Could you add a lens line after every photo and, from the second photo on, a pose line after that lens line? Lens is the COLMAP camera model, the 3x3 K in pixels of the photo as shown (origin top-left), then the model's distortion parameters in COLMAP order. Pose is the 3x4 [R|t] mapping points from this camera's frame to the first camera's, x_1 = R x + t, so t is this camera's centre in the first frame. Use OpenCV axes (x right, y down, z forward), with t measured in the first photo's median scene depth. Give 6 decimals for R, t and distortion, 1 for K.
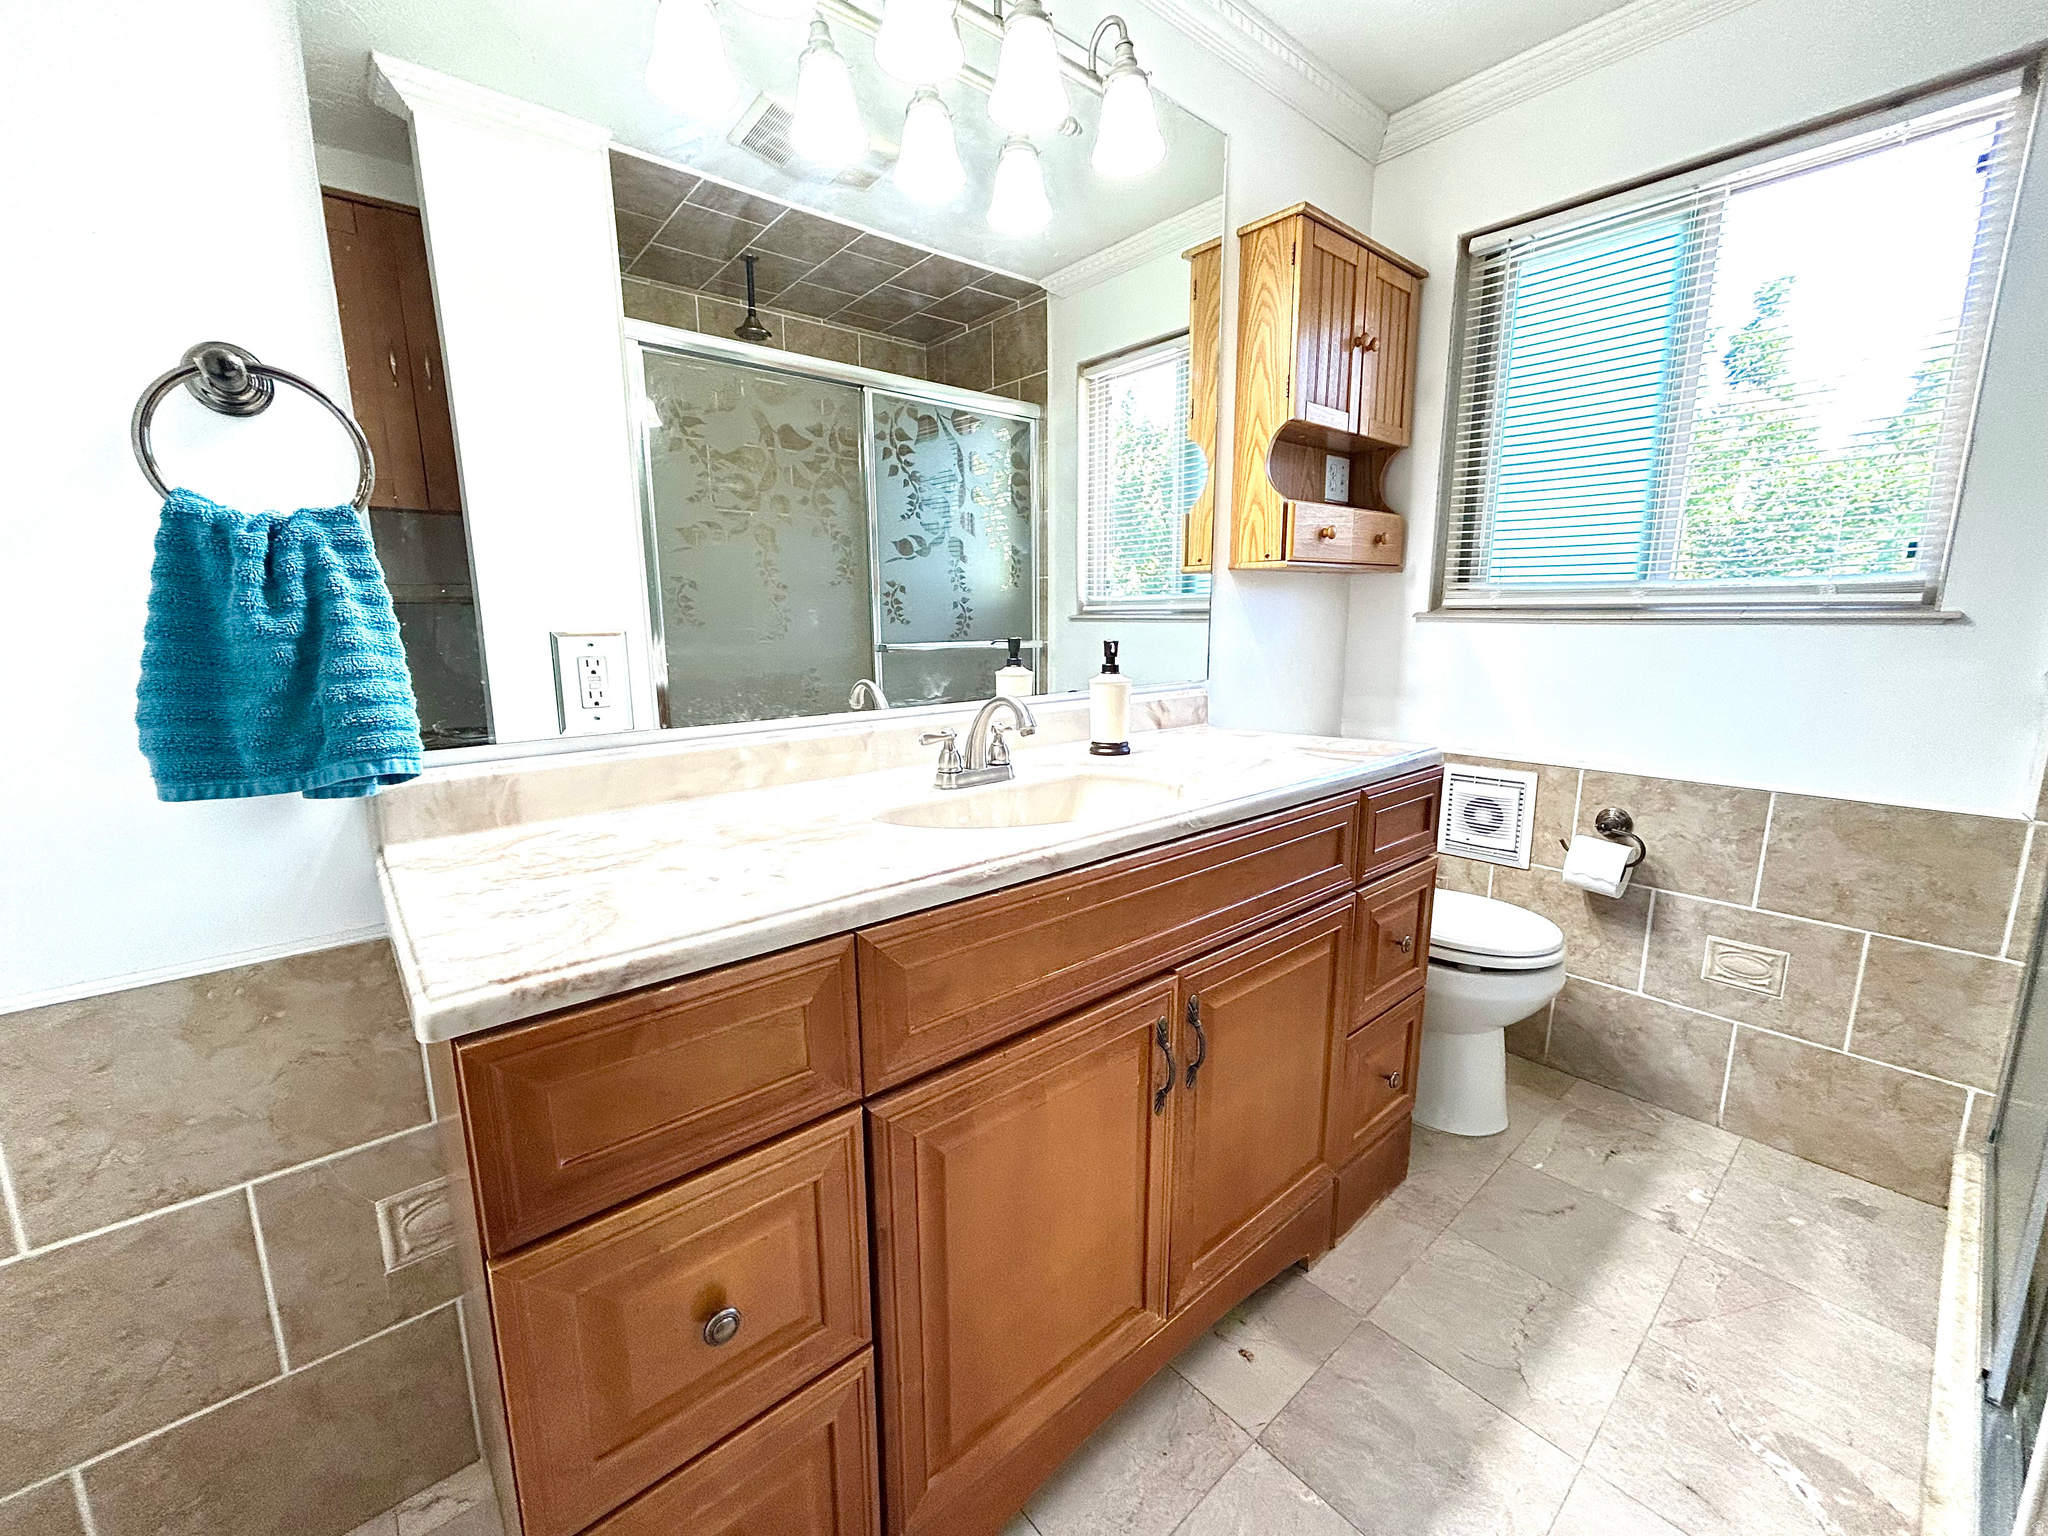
lens RADIAL K [[825.4, 0, 1025.1], [0, 825.4, 771.1], [0, 0, 1]] dist [-0.000983, 0.000022]
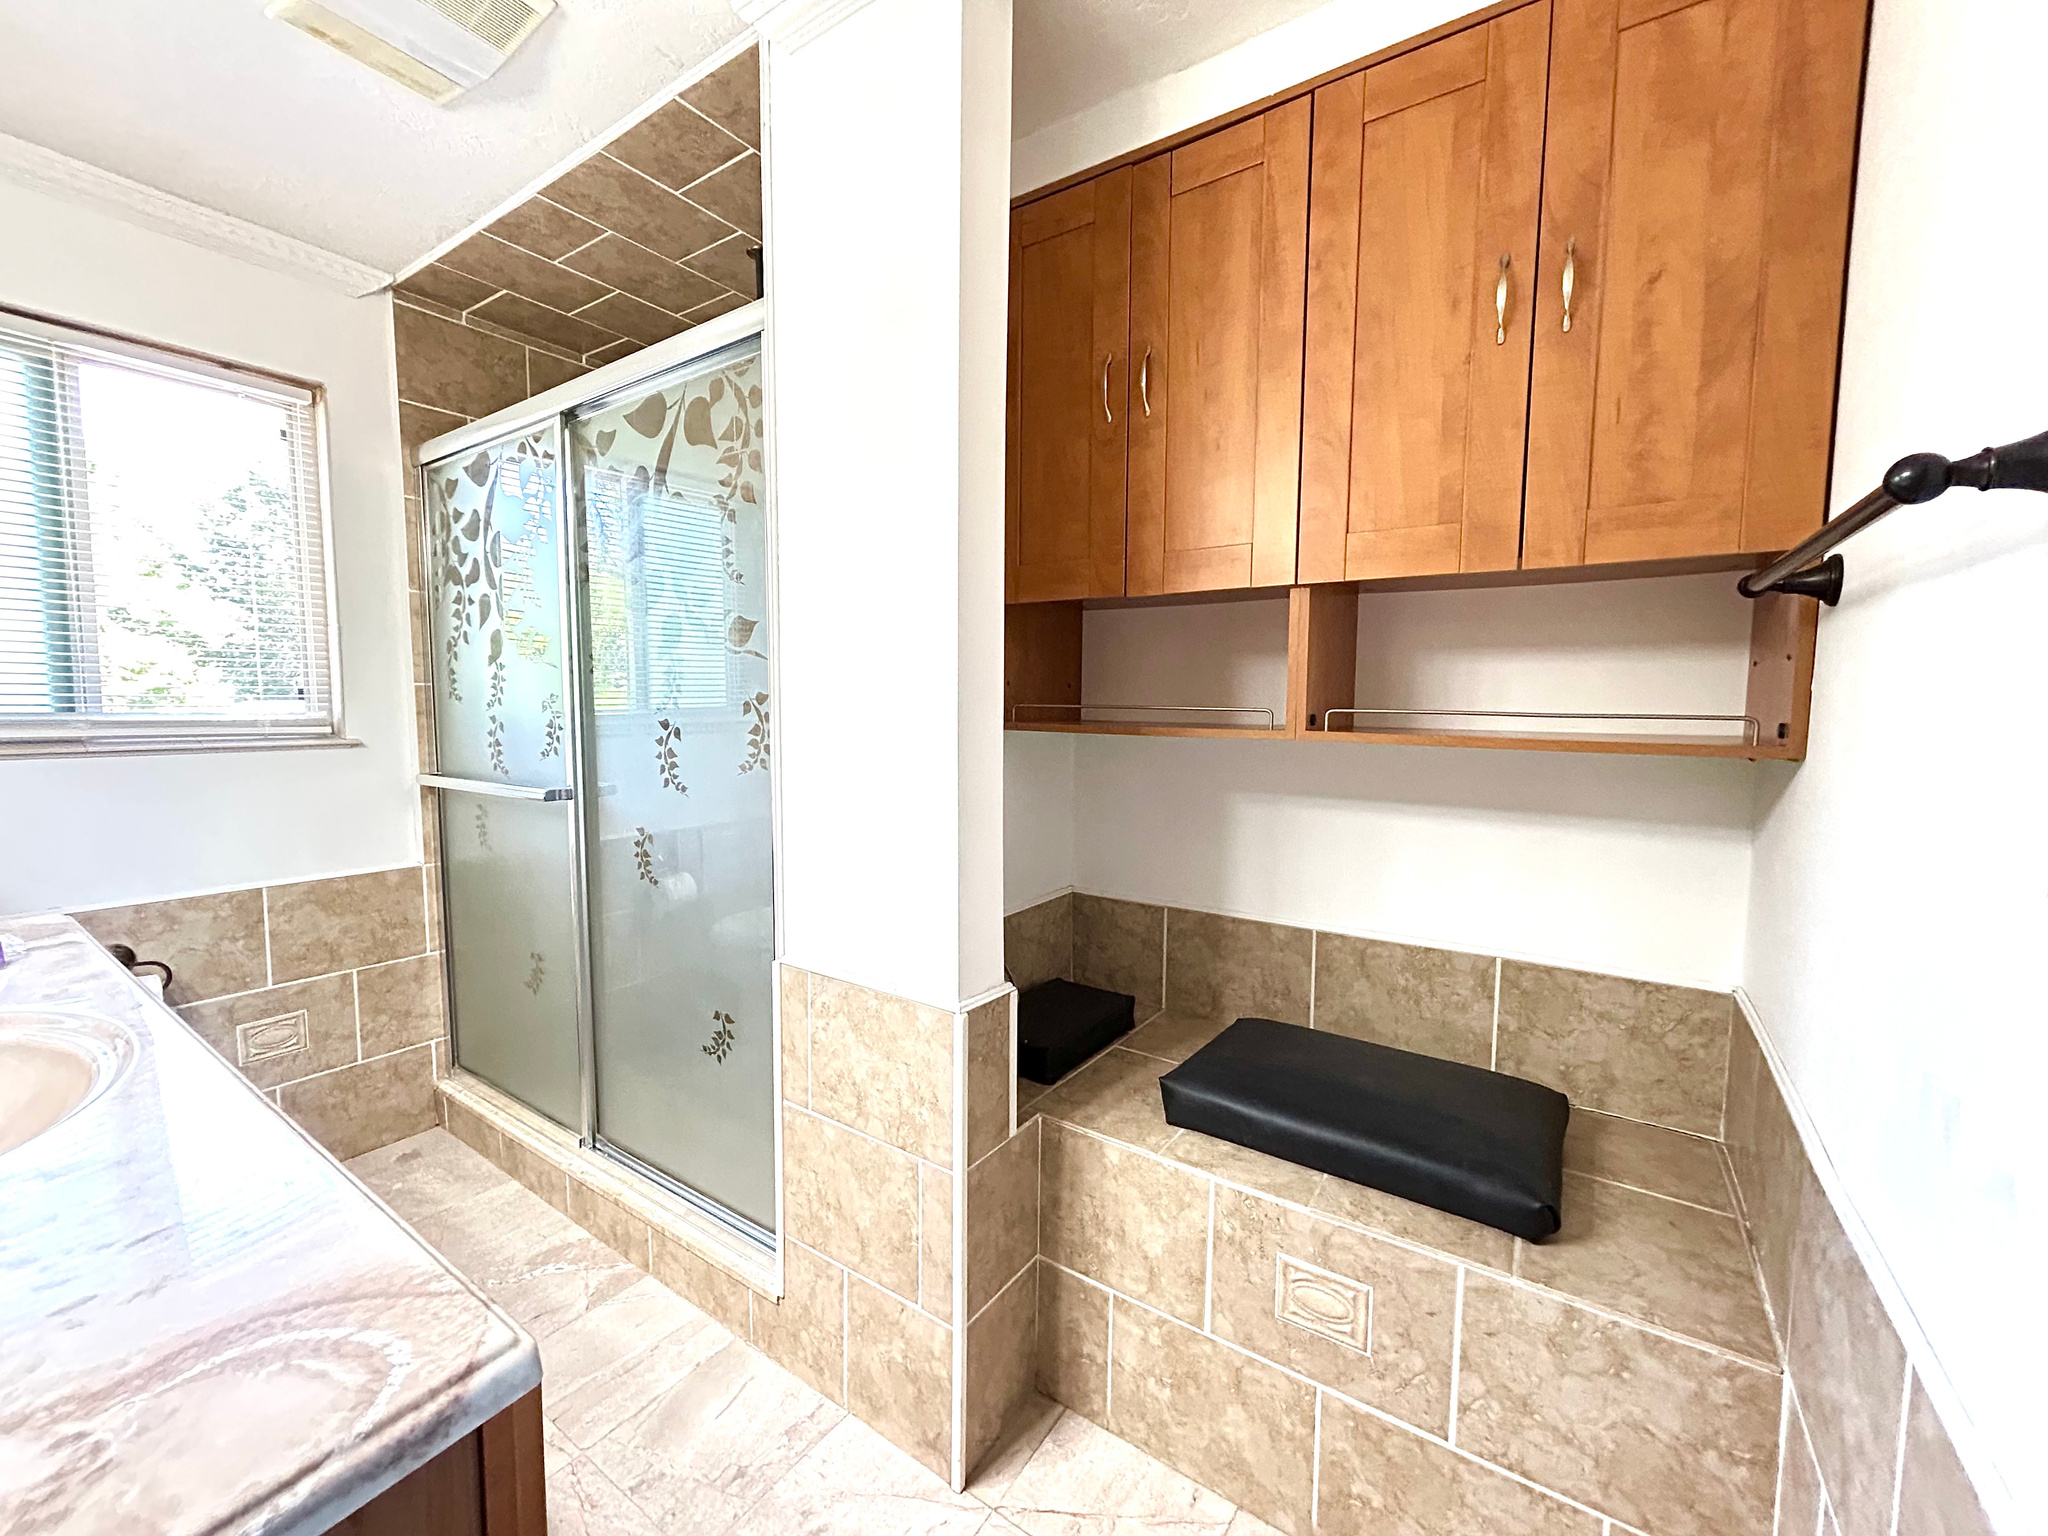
lens RADIAL K [[825.4, 0, 1024.2], [0, 825.4, 767.1], [0, 0, 1]] dist [-0.000983, 0.000022]
pose [[-0.260414, -0.071498, 0.962846, -0.546512], [0.176640, 0.976894, 0.120316, -0.098666], [-0.949201, 0.201409, -0.241768, 0.202726]]
